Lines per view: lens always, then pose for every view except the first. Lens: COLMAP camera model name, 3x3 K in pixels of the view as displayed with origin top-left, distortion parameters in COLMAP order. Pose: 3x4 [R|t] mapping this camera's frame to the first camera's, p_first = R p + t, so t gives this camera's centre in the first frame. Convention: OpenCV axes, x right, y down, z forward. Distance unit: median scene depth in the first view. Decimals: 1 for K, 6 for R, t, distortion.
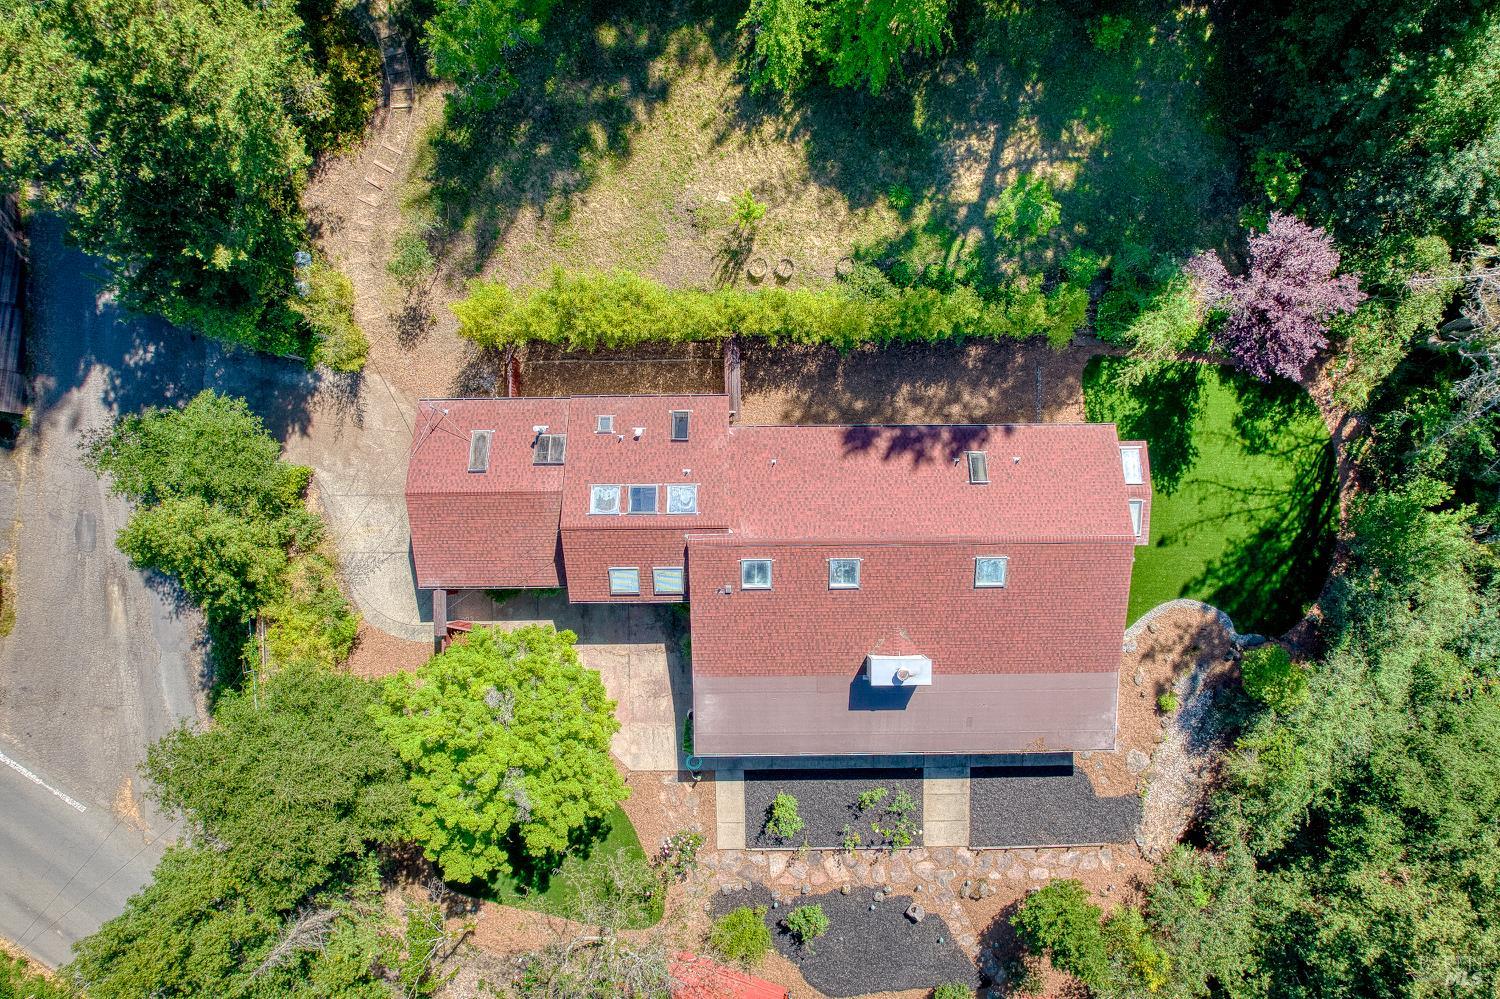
lens RADIAL K [[965.1, 0, 751.0], [0, 965.1, 510.8], [0, 0, 1]] dist [-0.020499, 0.024417]
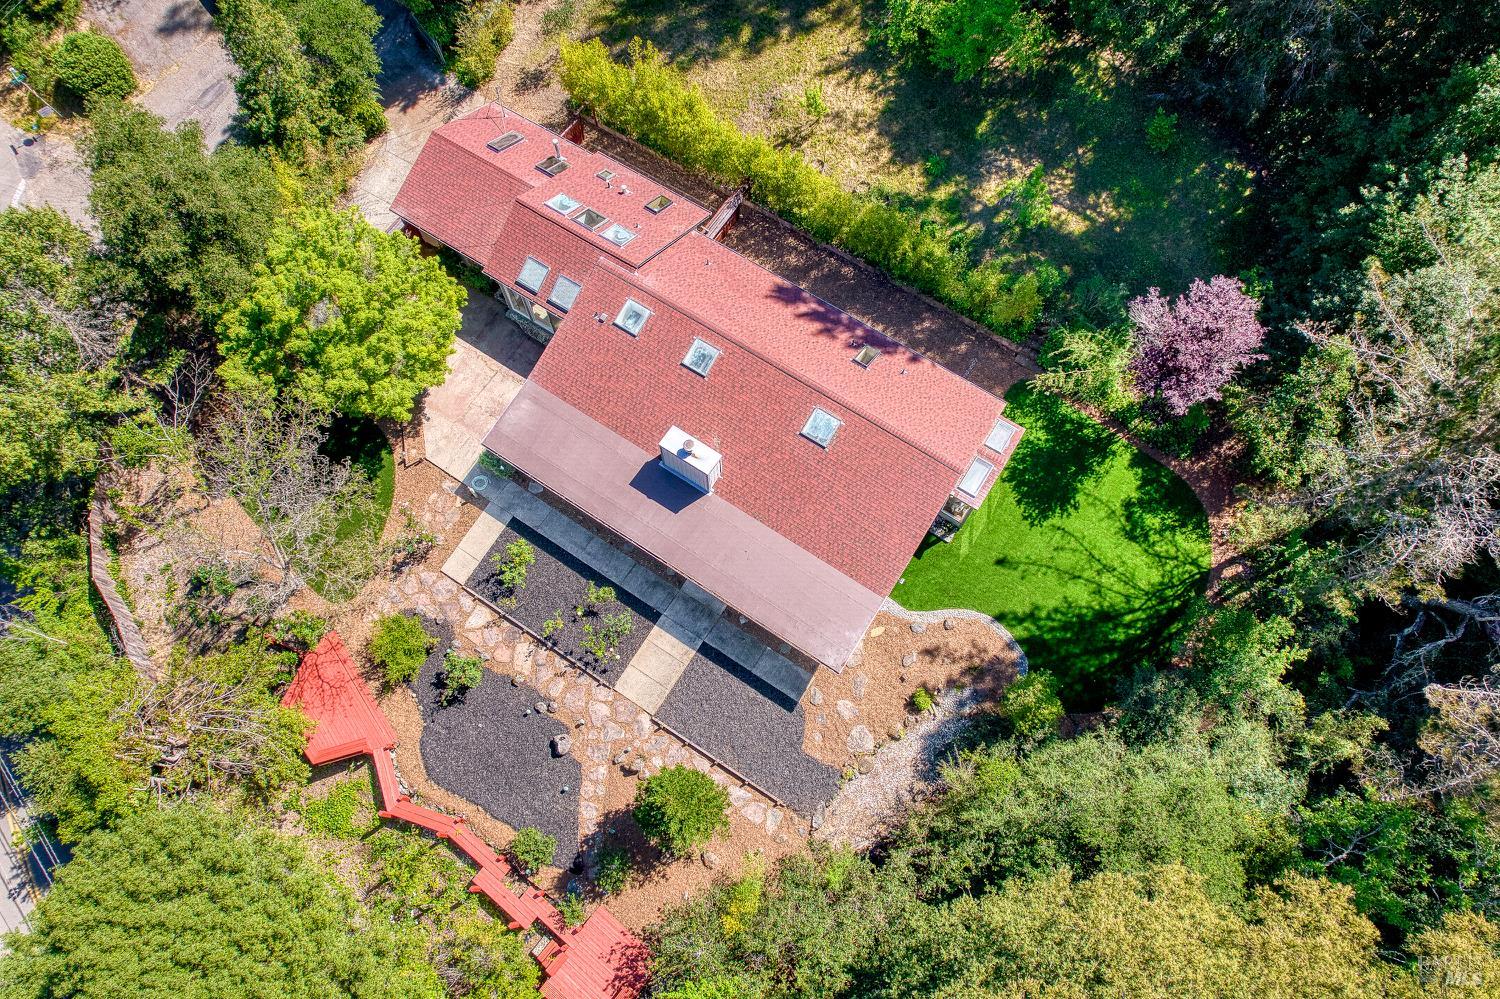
lens RADIAL K [[965.1, 0, 741.6], [0, 965.1, 488.8], [0, 0, 1]] dist [-0.020499, 0.024417]
pose [[0.829889, 0.514674, -0.215395, 0.382009], [-0.557833, 0.772552, -0.303293, 0.413664], [0.010307, 0.371854, 0.928234, 0.078186]]
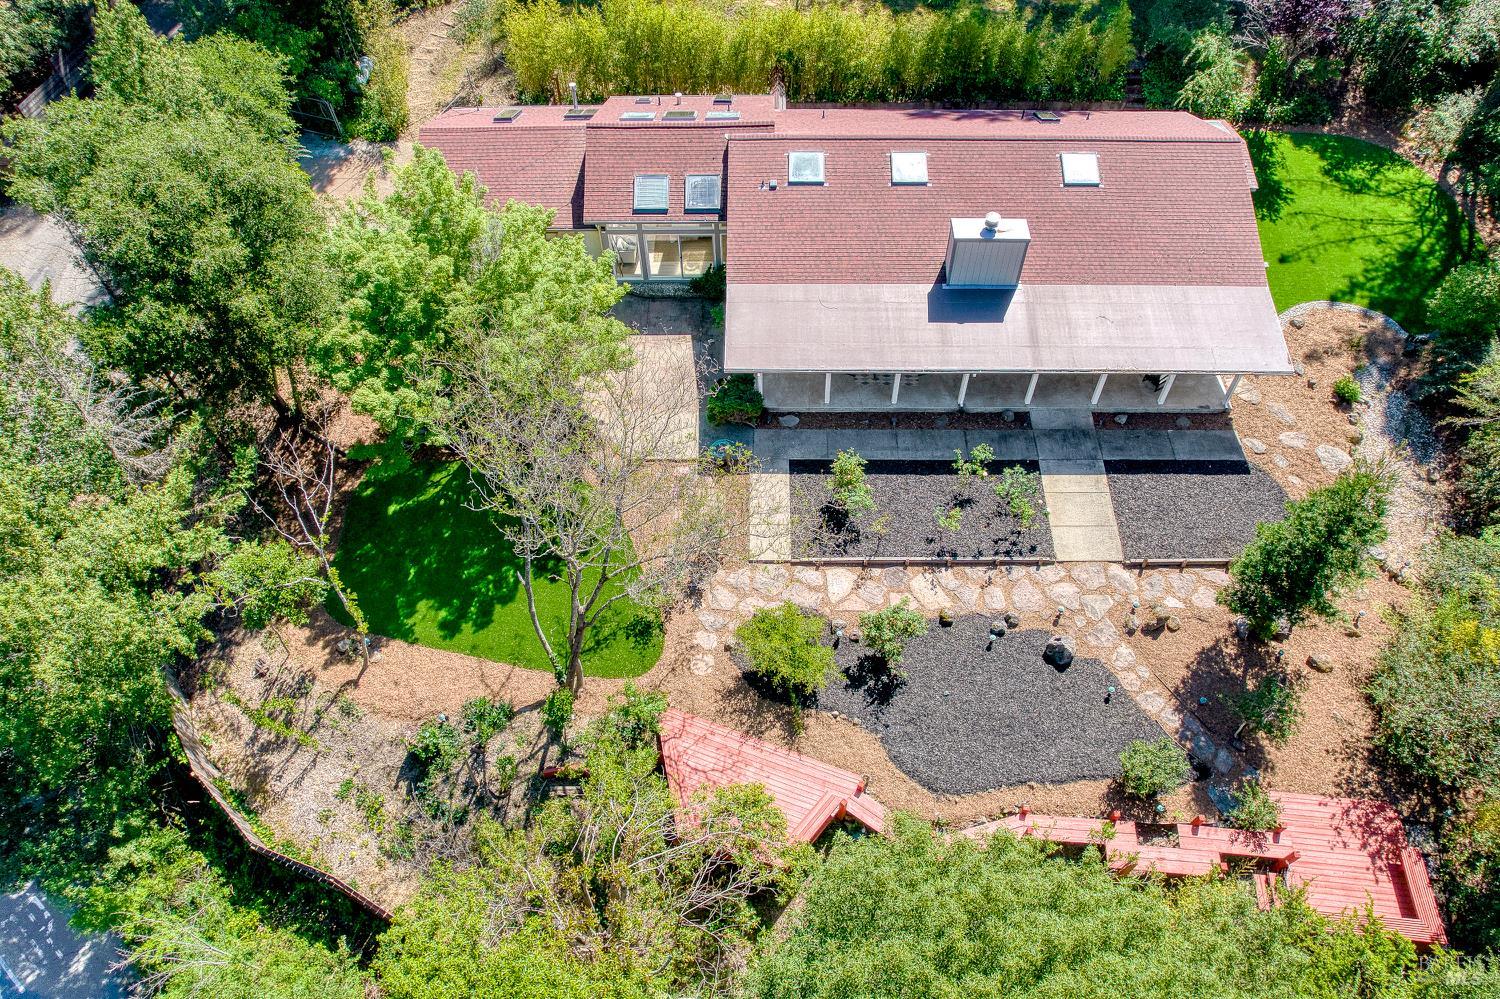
lens RADIAL K [[965.1, 0, 752.7], [0, 965.1, 507.9], [0, 0, 1]] dist [-0.020499, 0.024417]
pose [[0.999572, 0.008575, -0.027984, -0.014328], [-0.023279, 0.812474, -0.582532, 0.717151], [0.017741, 0.582934, 0.812326, 0.431628]]
